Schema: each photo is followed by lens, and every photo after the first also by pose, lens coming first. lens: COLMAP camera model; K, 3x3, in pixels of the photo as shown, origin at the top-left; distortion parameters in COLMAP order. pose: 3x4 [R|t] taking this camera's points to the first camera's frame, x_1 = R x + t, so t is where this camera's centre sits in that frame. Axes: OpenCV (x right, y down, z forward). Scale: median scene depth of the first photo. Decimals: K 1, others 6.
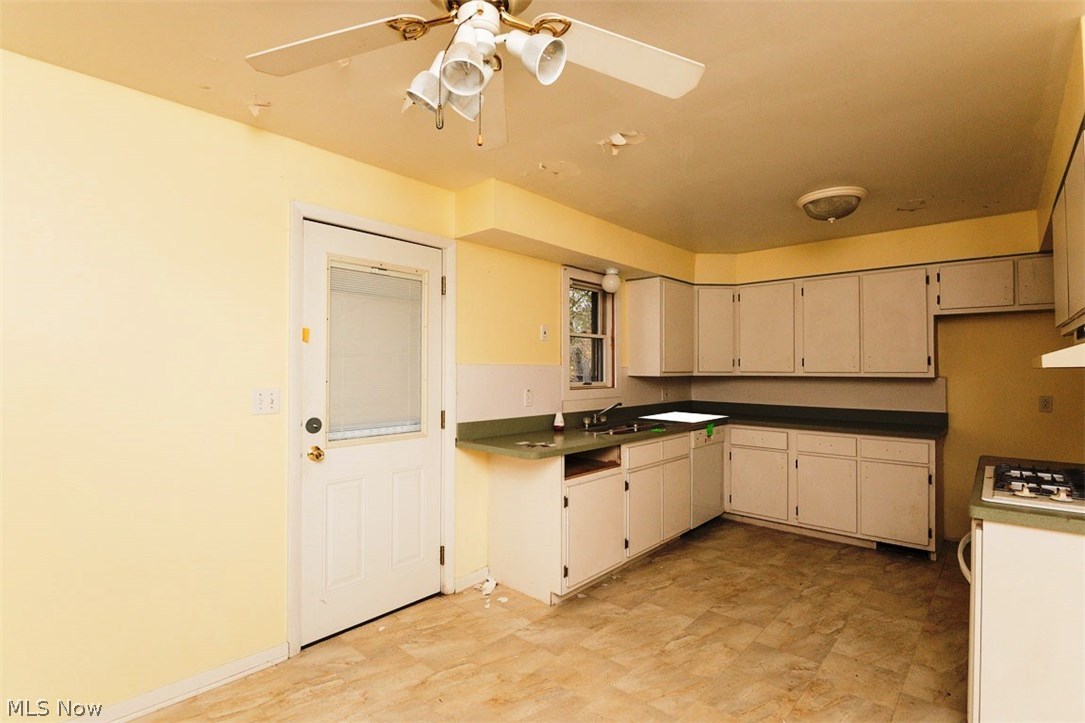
lens RADIAL K [[500.0, 0, 540.8], [0, 500.0, 365.2], [0, 0, 1]] dist [0.017619, -0.022823]
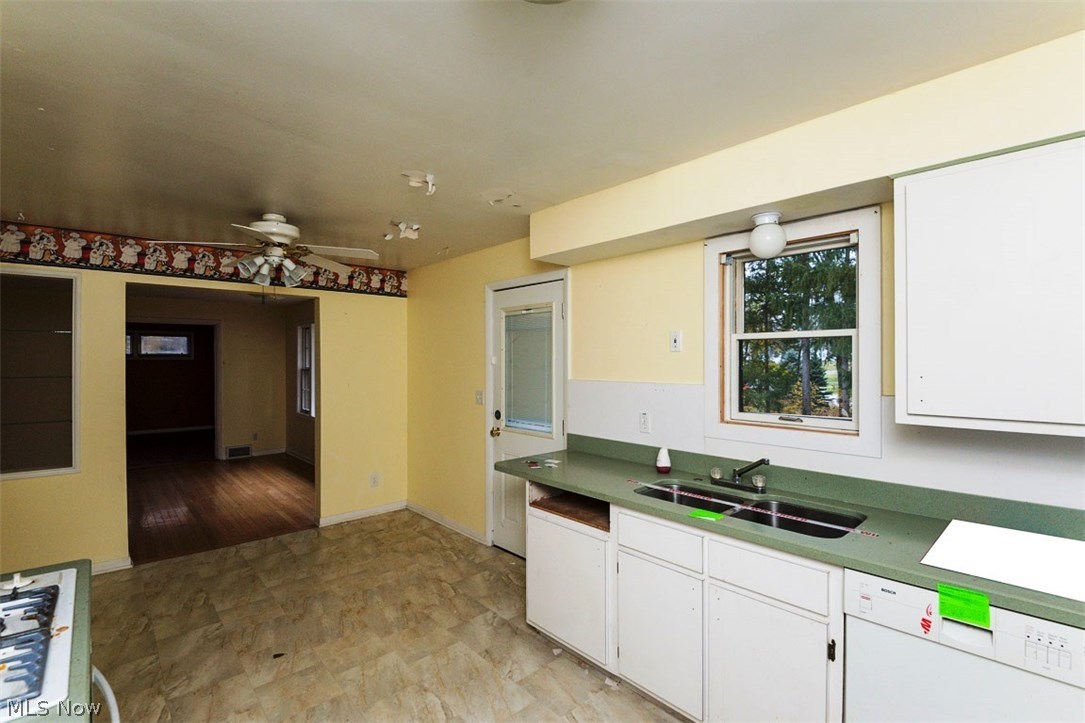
lens RADIAL K [[483.8, 0, 542.5], [0, 483.8, 361.5], [0, 0, 1]] dist [0.002582, 0.000055]
pose [[-0.077264, -0.007662, -0.996981, 0.862627], [0.007068, 0.999941, -0.008232, -0.031880], [0.996986, -0.007683, -0.077205, 0.977215]]
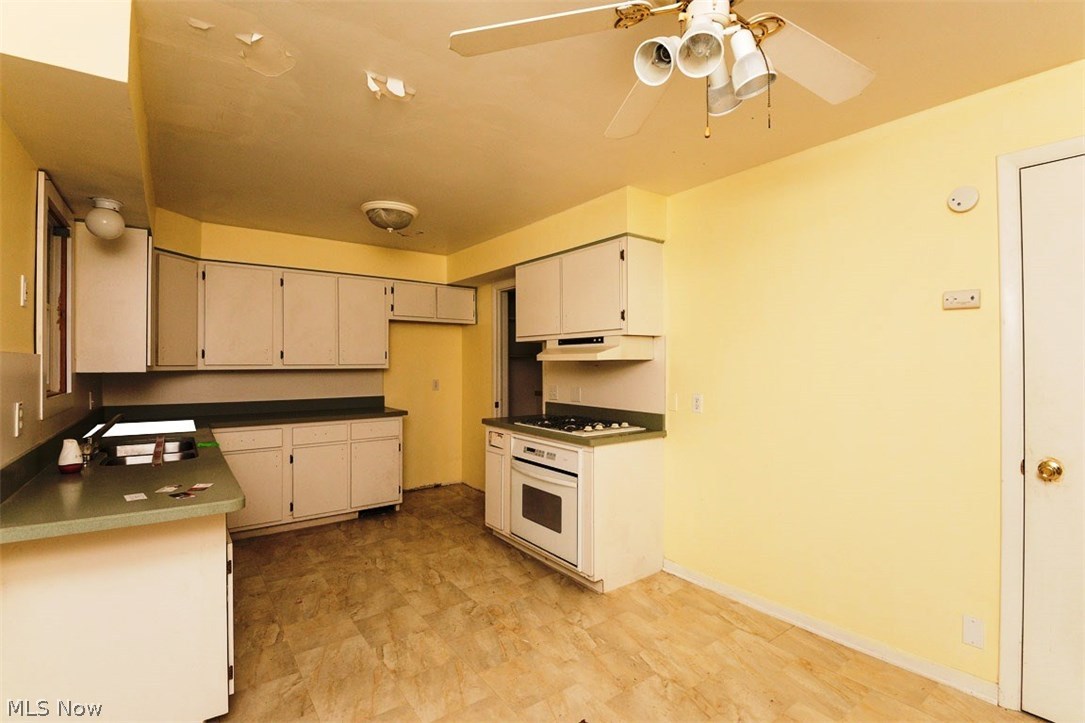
lens RADIAL K [[500.0, 0, 540.8], [0, 500.0, 365.2], [0, 0, 1]] dist [0.017619, -0.022823]
pose [[0.201127, -0.005538, 0.979549, -0.444676], [-0.007130, 0.999949, 0.007117, 0.005021], [-0.979539, -0.008416, 0.201078, 0.423745]]
